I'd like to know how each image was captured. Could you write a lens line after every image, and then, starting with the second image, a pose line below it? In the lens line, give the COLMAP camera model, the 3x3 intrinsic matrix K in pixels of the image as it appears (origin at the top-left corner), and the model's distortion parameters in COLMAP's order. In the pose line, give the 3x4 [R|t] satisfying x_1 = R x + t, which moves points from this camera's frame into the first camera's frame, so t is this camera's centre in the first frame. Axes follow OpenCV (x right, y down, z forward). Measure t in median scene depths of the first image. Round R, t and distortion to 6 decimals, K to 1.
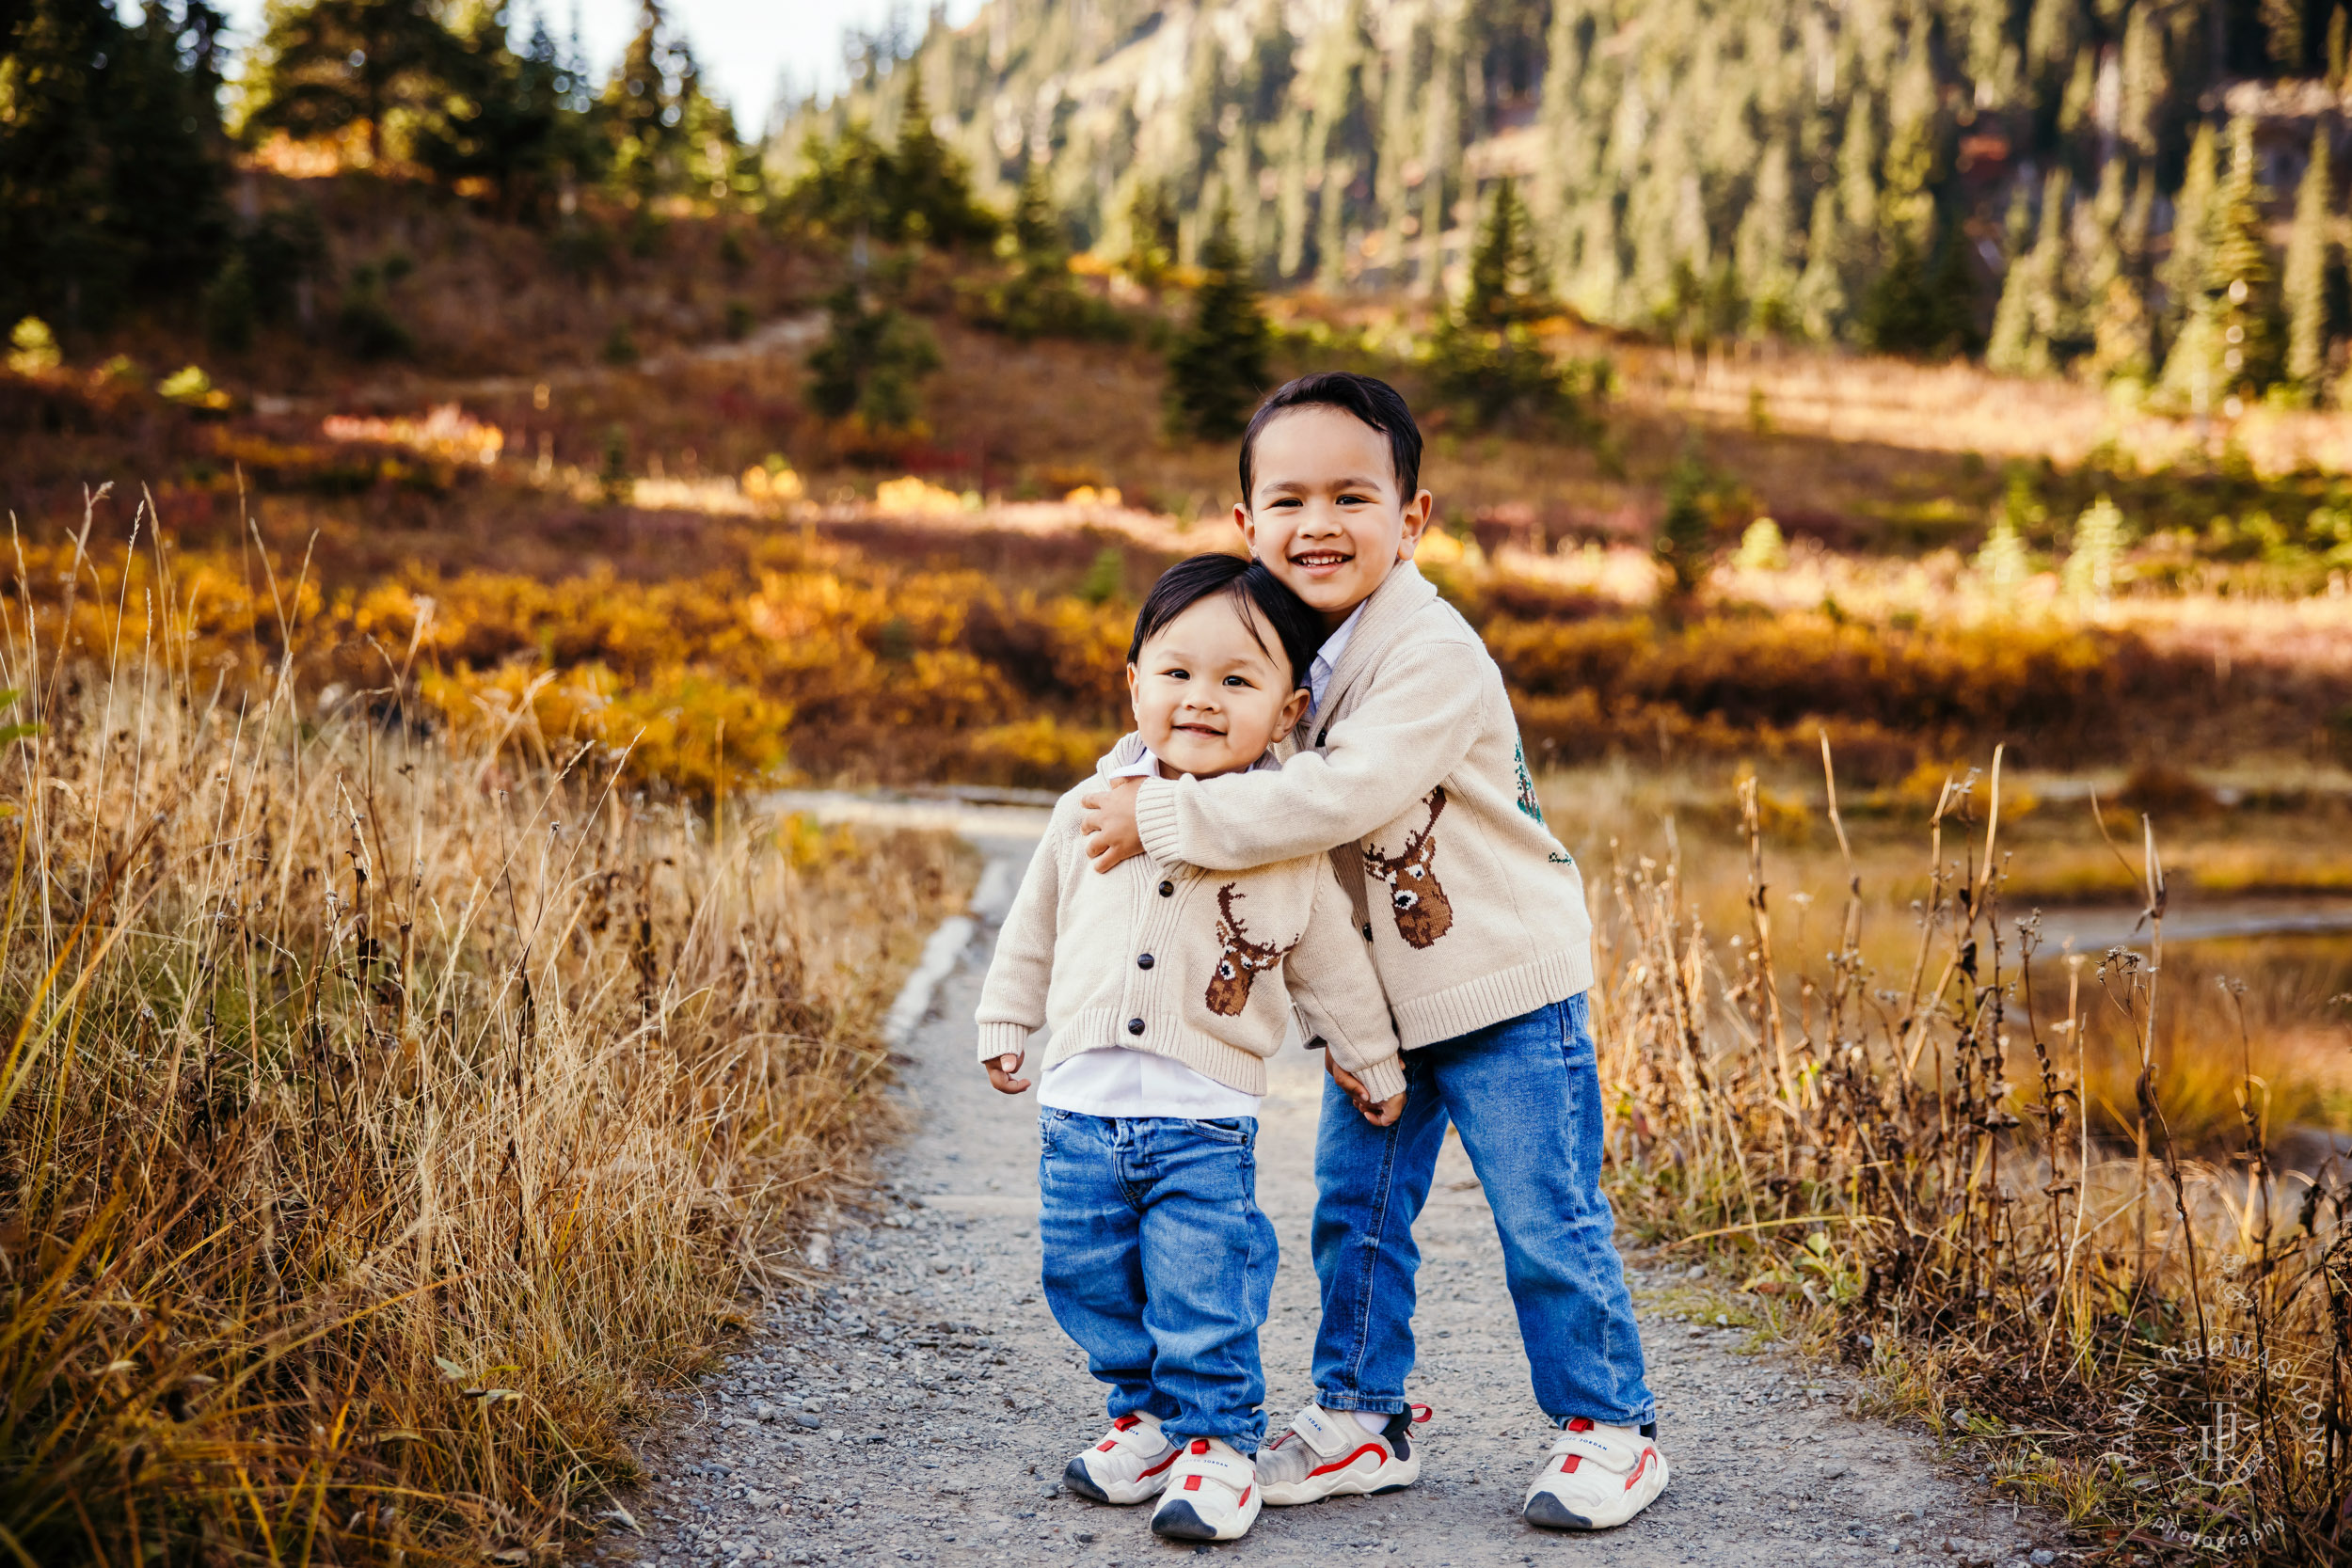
lens RADIAL K [[4905.7, 0, 1425.9], [0, 4905.7, 789.5], [0, 0, 1]] dist [0.160673, 0.044420]
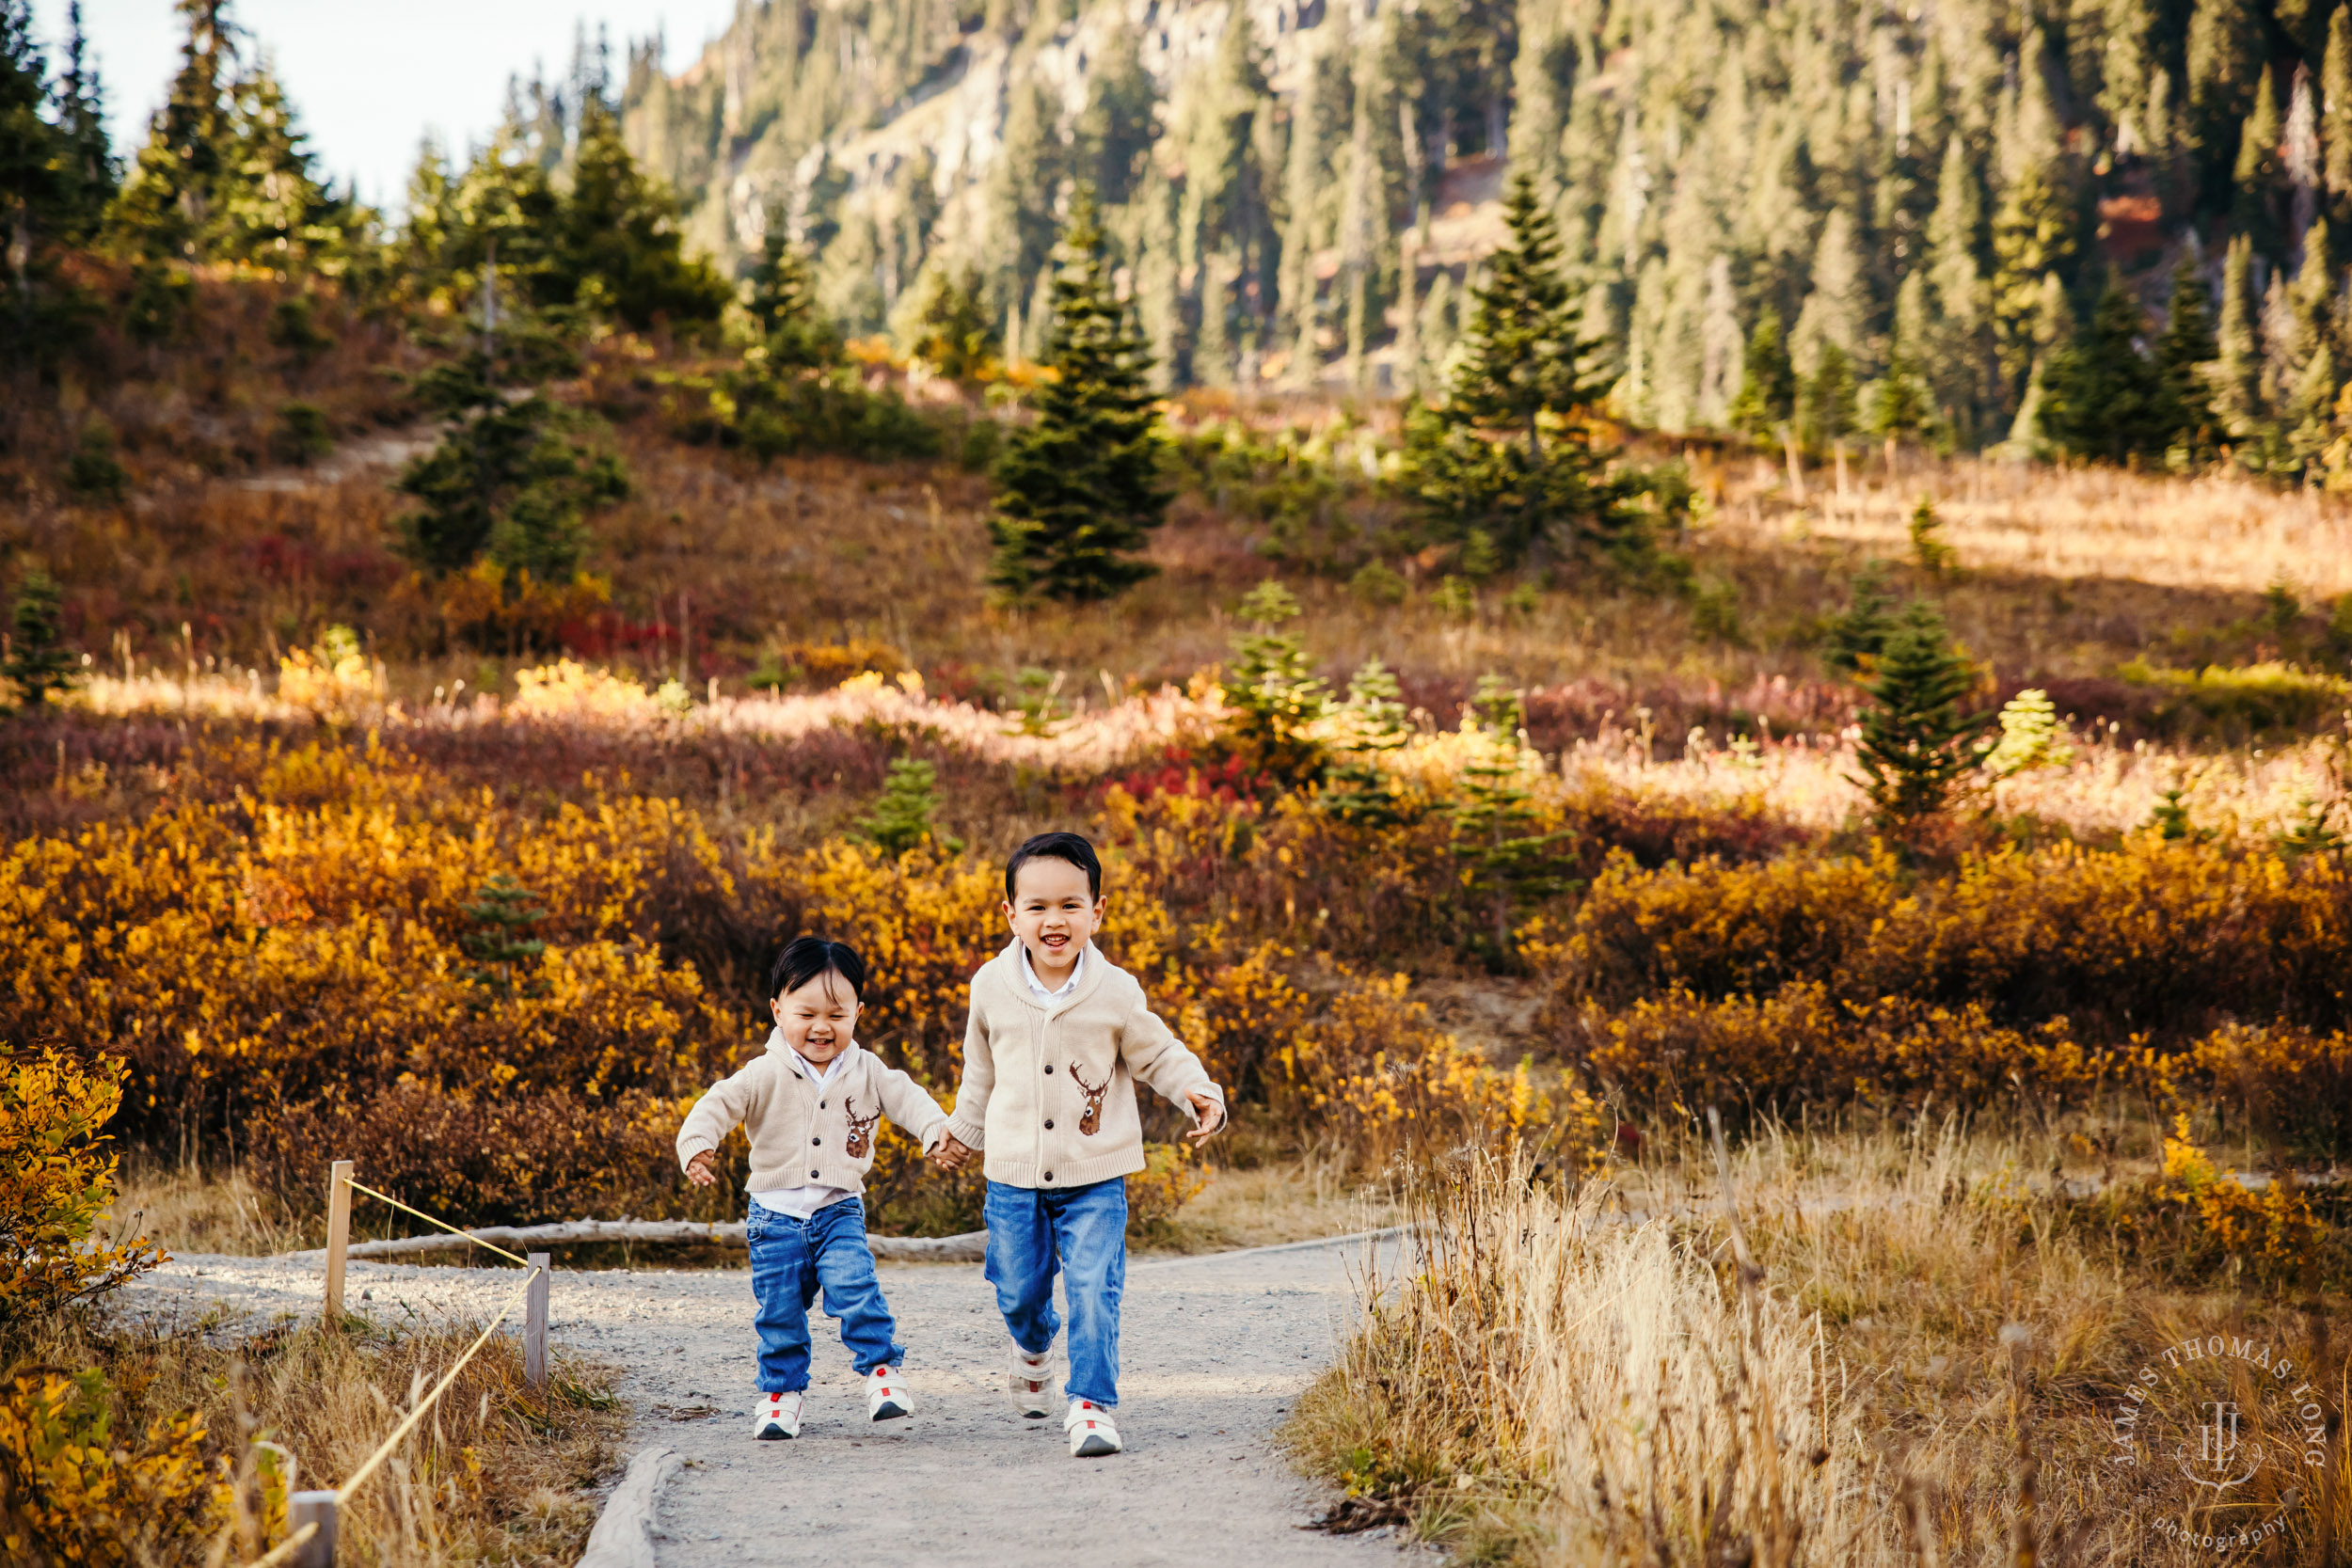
lens RADIAL K [[4905.7, 0, 1425.9], [0, 4905.7, 789.5], [0, 0, 1]] dist [0.160673, 0.044420]
pose [[0.998733, -0.027809, 0.041931, -0.020384], [0.030365, 0.997638, -0.061621, -0.005979], [-0.040118, 0.062816, 0.997218, 0.301770]]
